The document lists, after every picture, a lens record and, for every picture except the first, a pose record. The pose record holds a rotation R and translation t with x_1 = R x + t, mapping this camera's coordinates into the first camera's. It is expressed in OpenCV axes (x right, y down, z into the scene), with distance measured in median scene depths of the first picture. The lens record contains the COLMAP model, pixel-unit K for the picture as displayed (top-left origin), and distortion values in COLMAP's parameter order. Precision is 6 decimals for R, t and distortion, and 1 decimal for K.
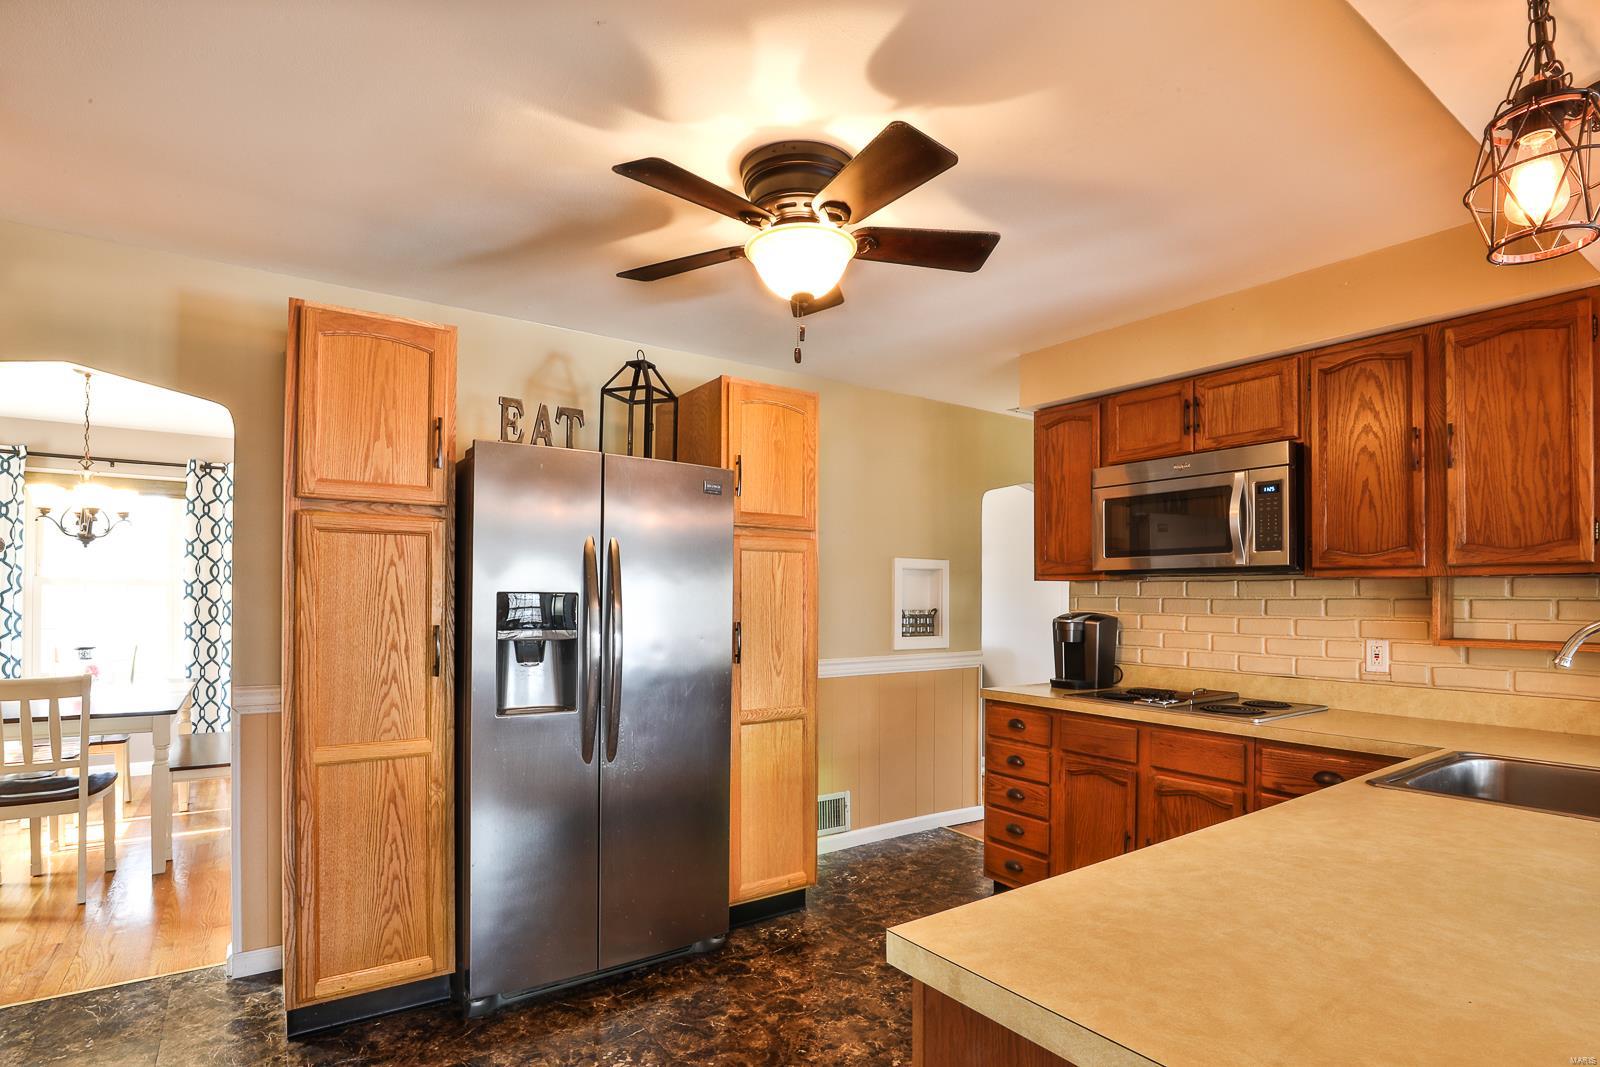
lens RADIAL K [[800.3, 0, 792.7], [0, 800.3, 612.1], [0, 0, 1]] dist [-0.043282, 0.016077]
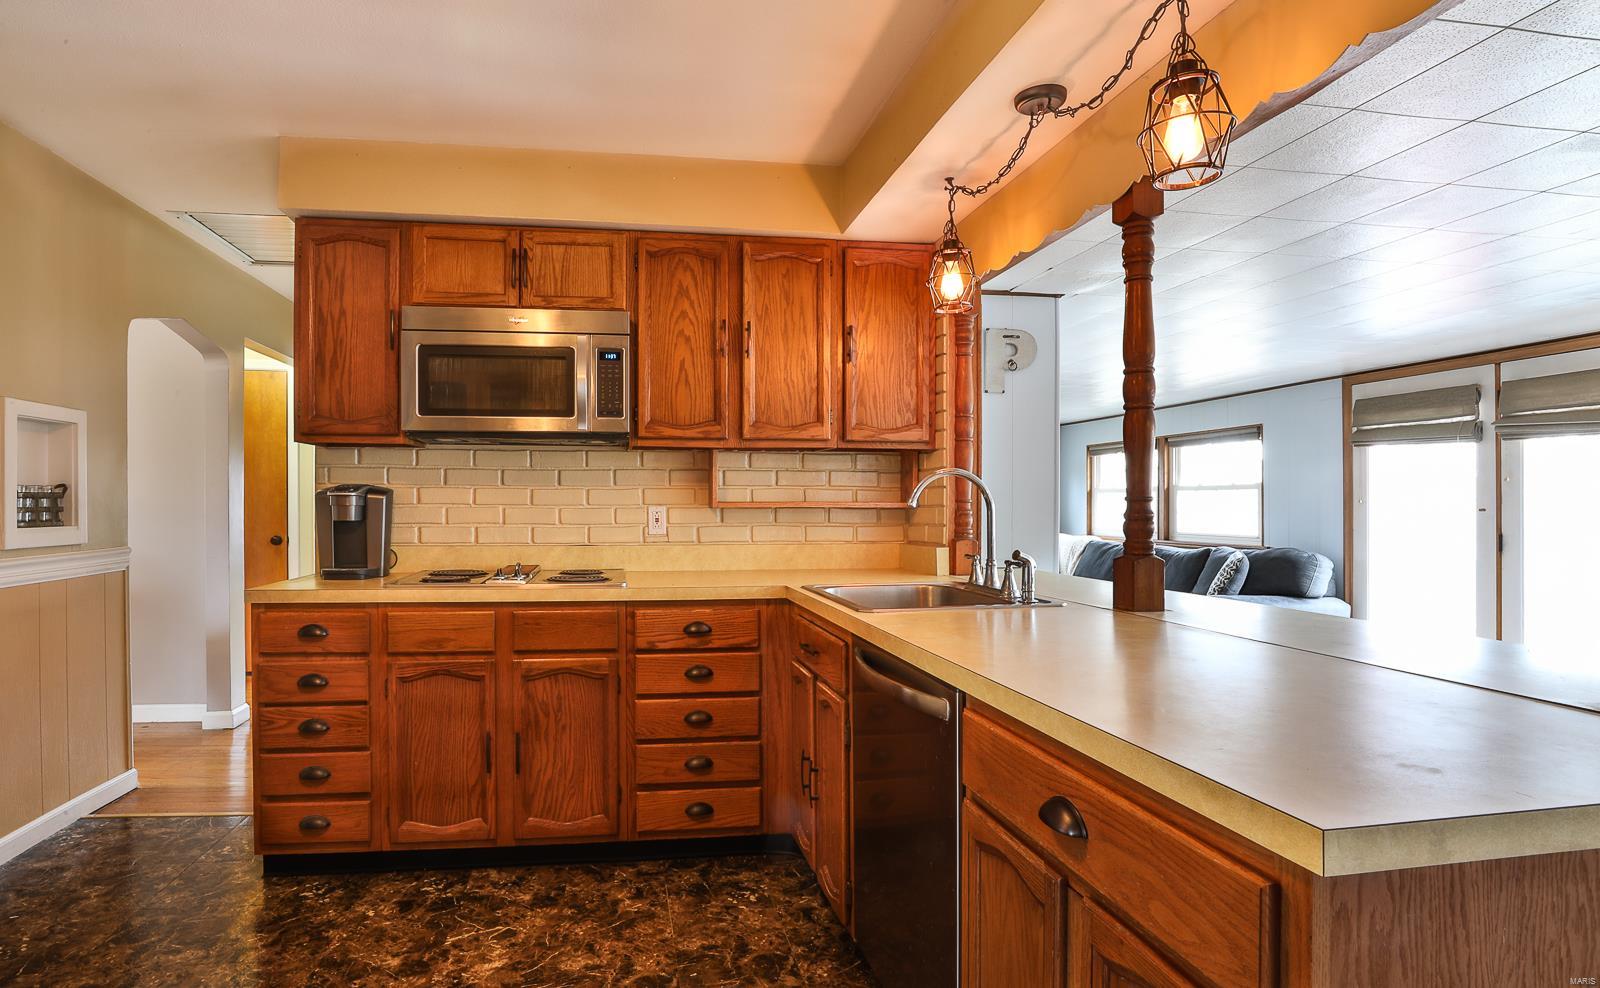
lens RADIAL K [[805.8, 0, 800.6], [0, 805.8, 502.3], [0, 0, 1]] dist [-0.017484, 0.000449]
pose [[0.463901, -0.014499, 0.885769, -0.179533], [0.016269, 0.999837, 0.007846, 0.024013], [-0.885738, 0.010770, 0.464061, 0.274163]]
